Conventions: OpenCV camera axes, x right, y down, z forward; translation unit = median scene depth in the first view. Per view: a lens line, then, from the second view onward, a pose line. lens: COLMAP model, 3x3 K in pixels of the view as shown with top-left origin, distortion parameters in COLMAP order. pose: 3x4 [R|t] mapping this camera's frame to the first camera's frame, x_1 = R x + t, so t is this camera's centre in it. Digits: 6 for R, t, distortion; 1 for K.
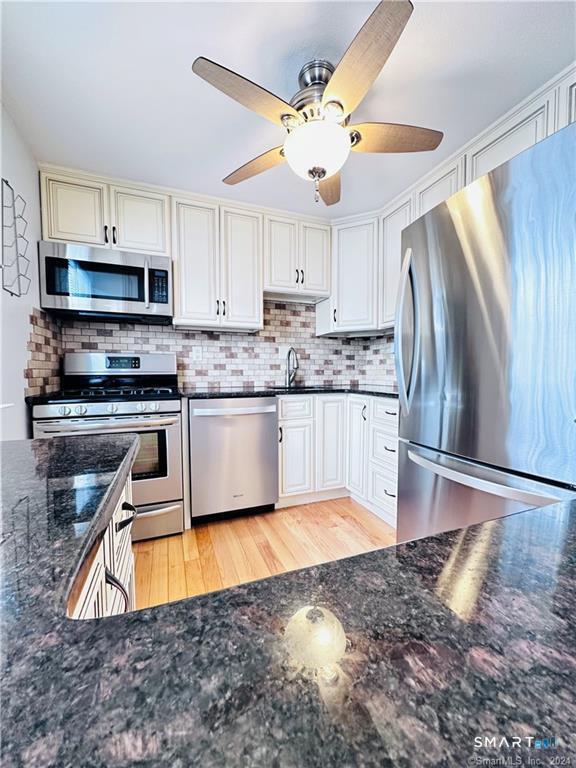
lens RADIAL K [[307.4, 0, 288.6], [0, 307.4, 386.6], [0, 0, 1]] dist [0.000192, 0.000093]
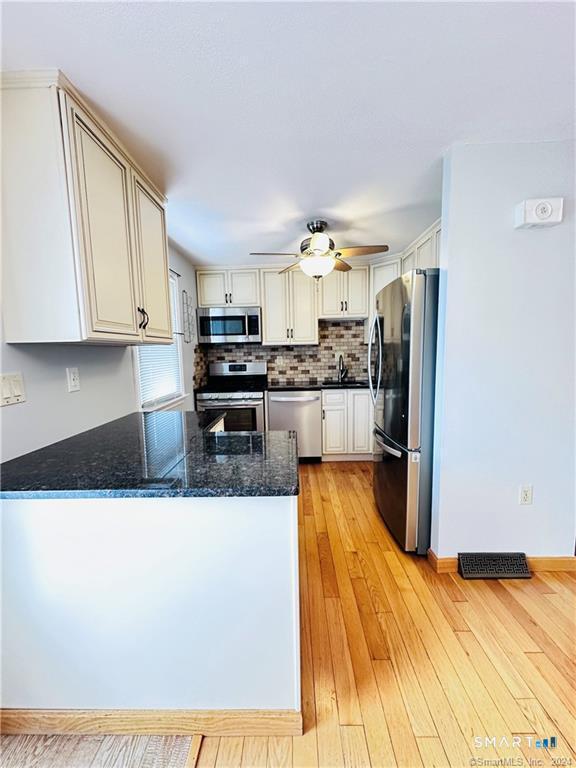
lens RADIAL K [[307.4, 0, 288.6], [0, 307.4, 386.6], [0, 0, 1]] dist [0.000192, 0.000093]
pose [[0.924130, 0.024824, -0.381272, 0.387593], [0.003204, 0.997348, 0.072703, -0.097781], [0.382066, -0.068409, 0.921600, -0.489051]]
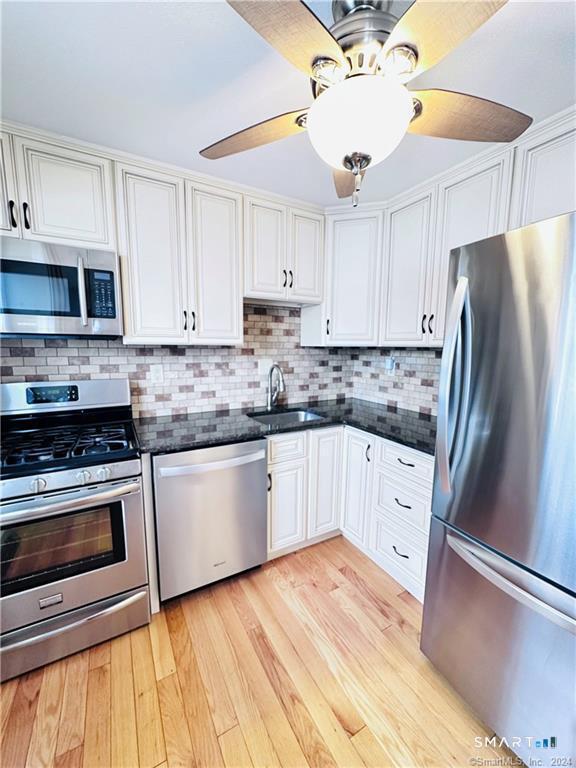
lens RADIAL K [[308.0, 0, 288.2], [0, 308.0, 386.3], [0, 0, 1]] dist [-0.001785, 0.000741]
pose [[0.989515, -0.007494, 0.144236, -0.089408], [-0.004953, 0.996305, 0.085744, -0.161827], [-0.144345, -0.085559, 0.985822, 0.198085]]
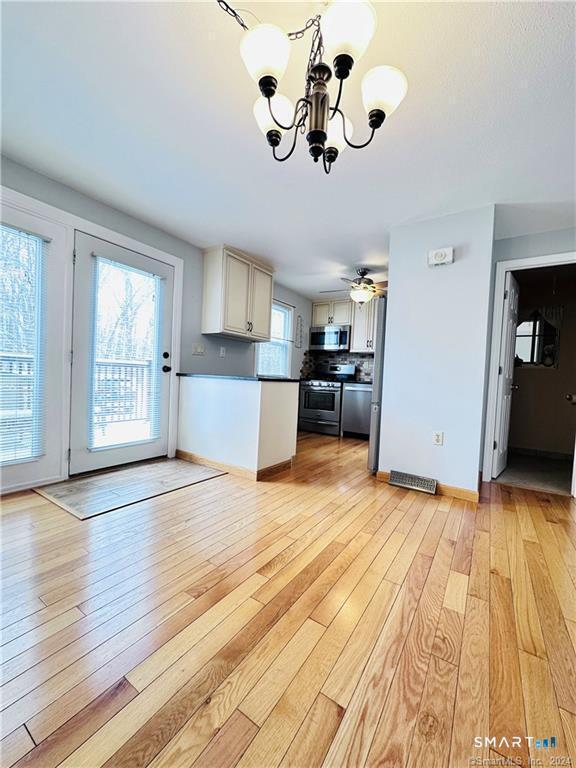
lens RADIAL K [[308.0, 0, 288.2], [0, 308.0, 386.3], [0, 0, 1]] dist [-0.001785, 0.000741]
pose [[0.569620, 0.054185, -0.820120, 1.250363], [-0.087274, 0.996171, 0.005199, 0.080136], [0.817262, 0.068614, 0.572167, -0.684249]]
